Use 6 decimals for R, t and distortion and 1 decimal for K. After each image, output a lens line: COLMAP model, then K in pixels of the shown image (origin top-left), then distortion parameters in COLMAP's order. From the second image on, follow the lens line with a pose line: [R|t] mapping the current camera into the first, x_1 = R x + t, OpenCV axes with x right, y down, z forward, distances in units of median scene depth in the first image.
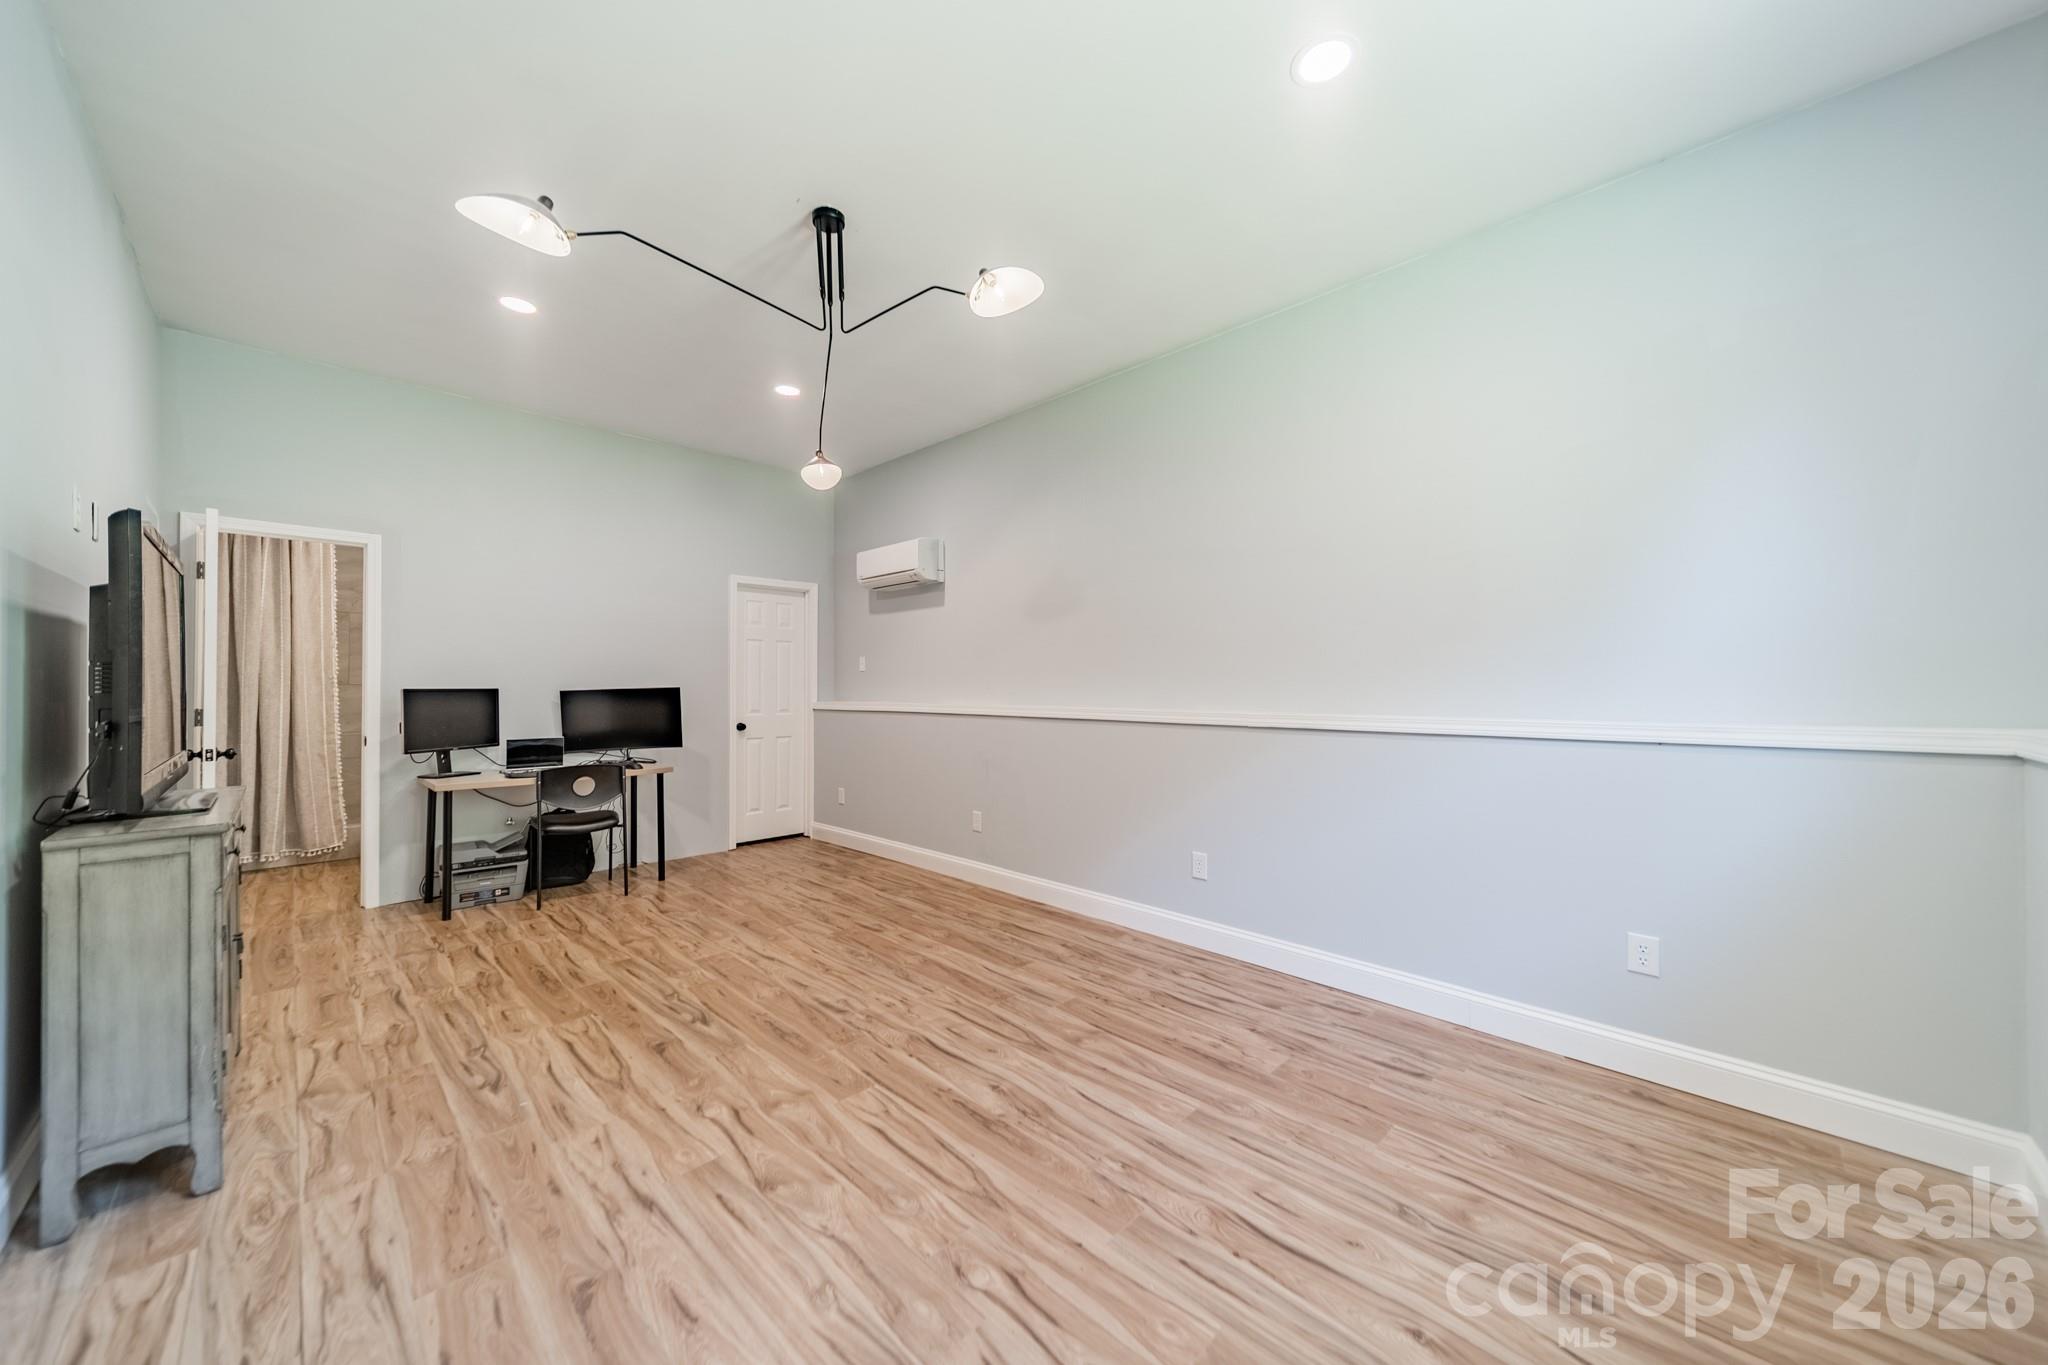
lens RADIAL K [[739.7, 0, 1030.8], [0, 739.7, 684.8], [0, 0, 1]] dist [0.008643, -0.000248]
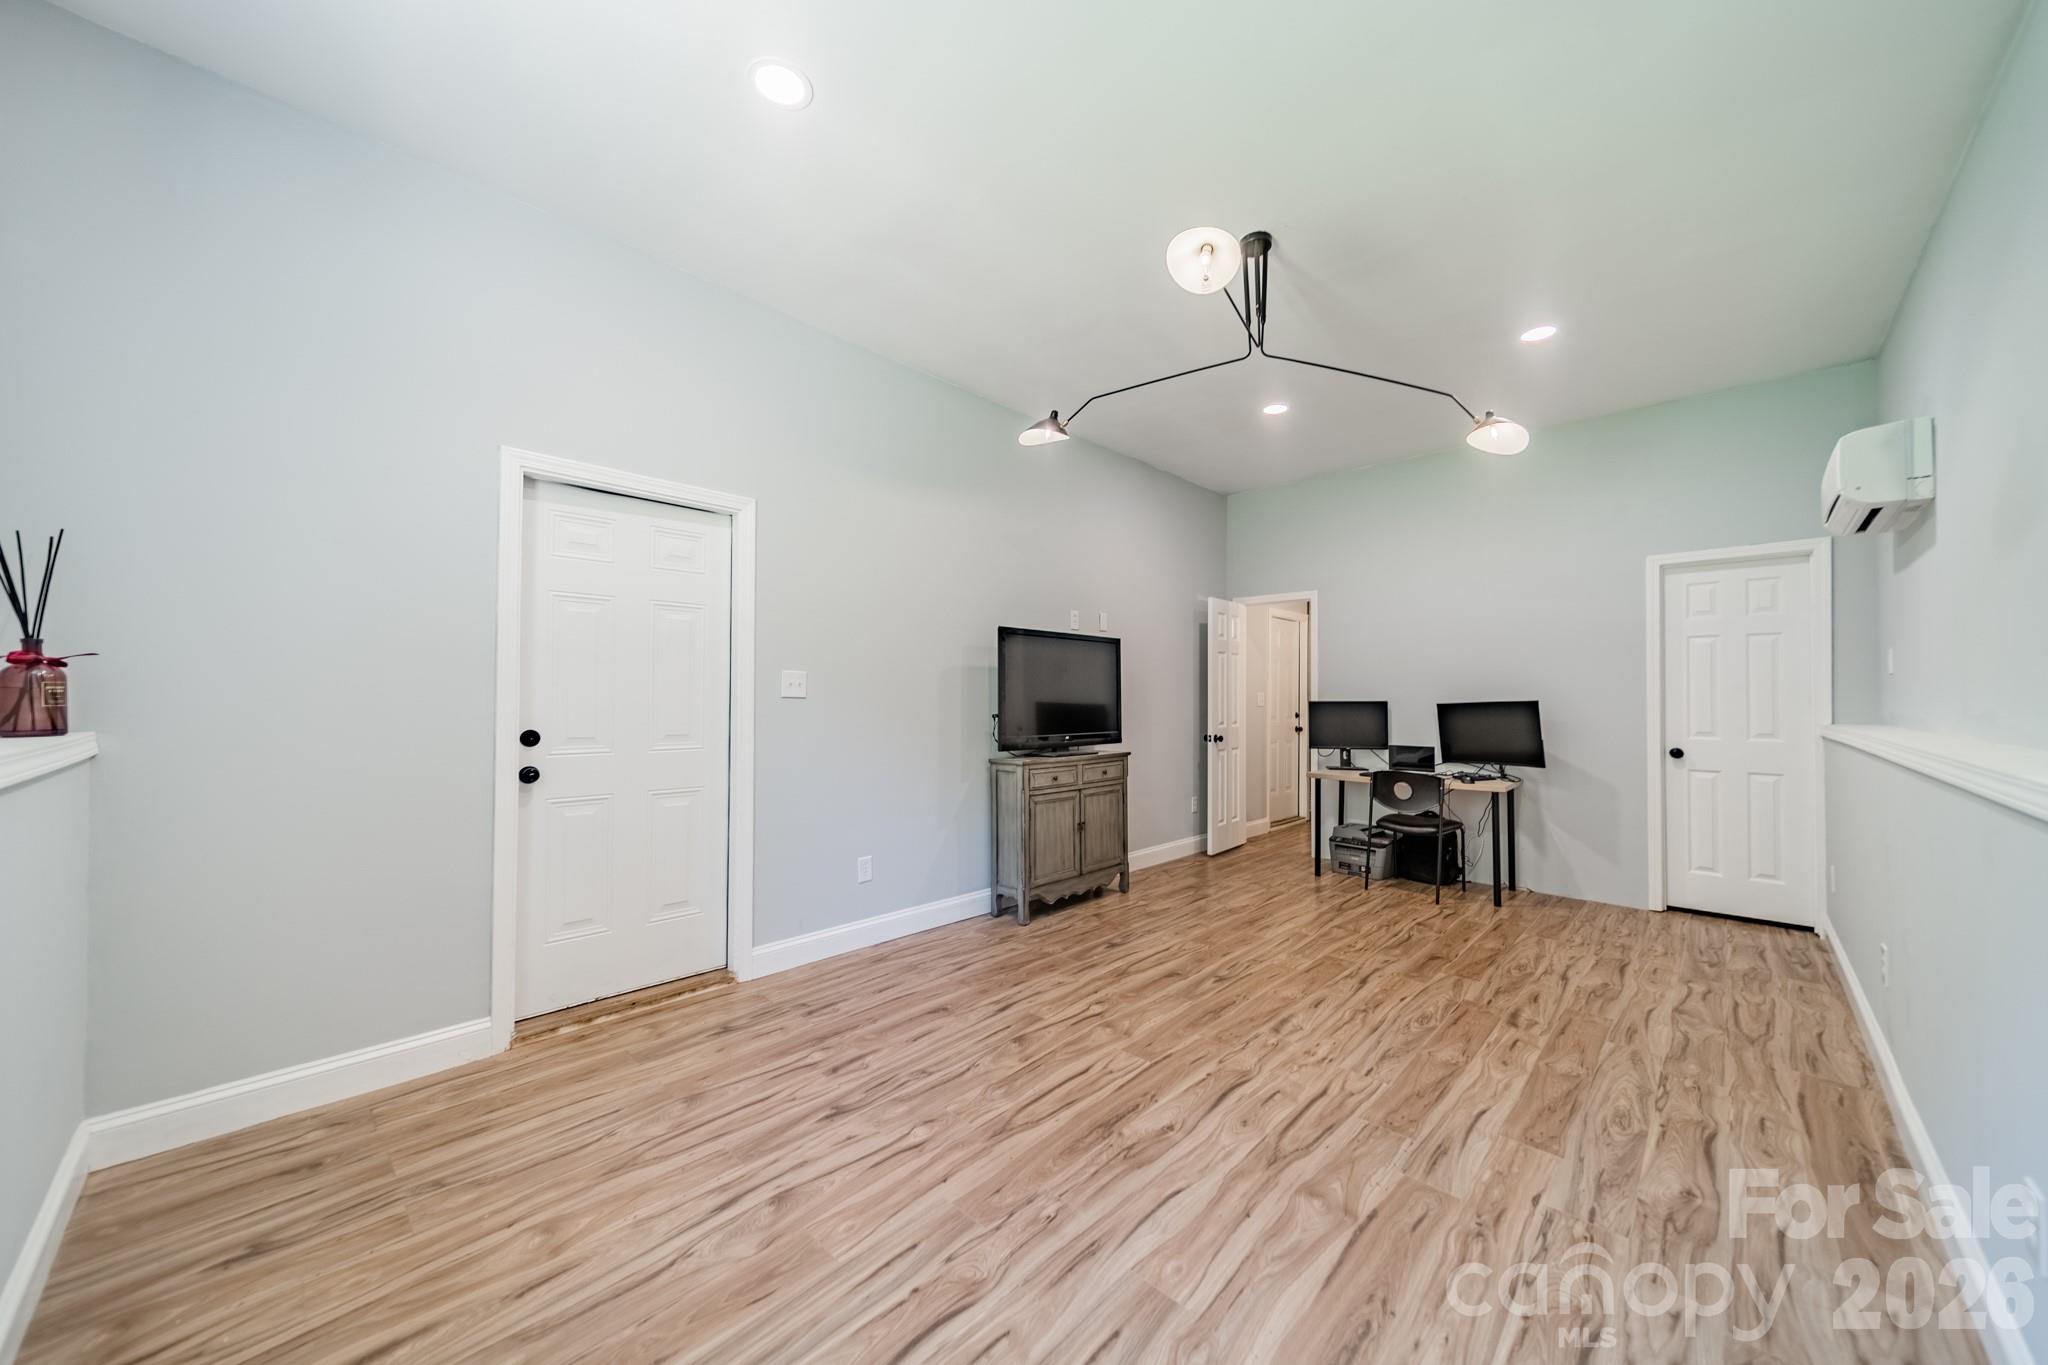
lens RADIAL K [[739.7, 0, 1030.8], [0, 739.7, 684.8], [0, 0, 1]] dist [0.008643, -0.000248]
pose [[-0.005026, -0.018475, -0.999817, 0.625955], [0.001389, 0.999828, -0.018482, 0.000349], [0.999986, -0.001482, -0.005000, 0.577454]]
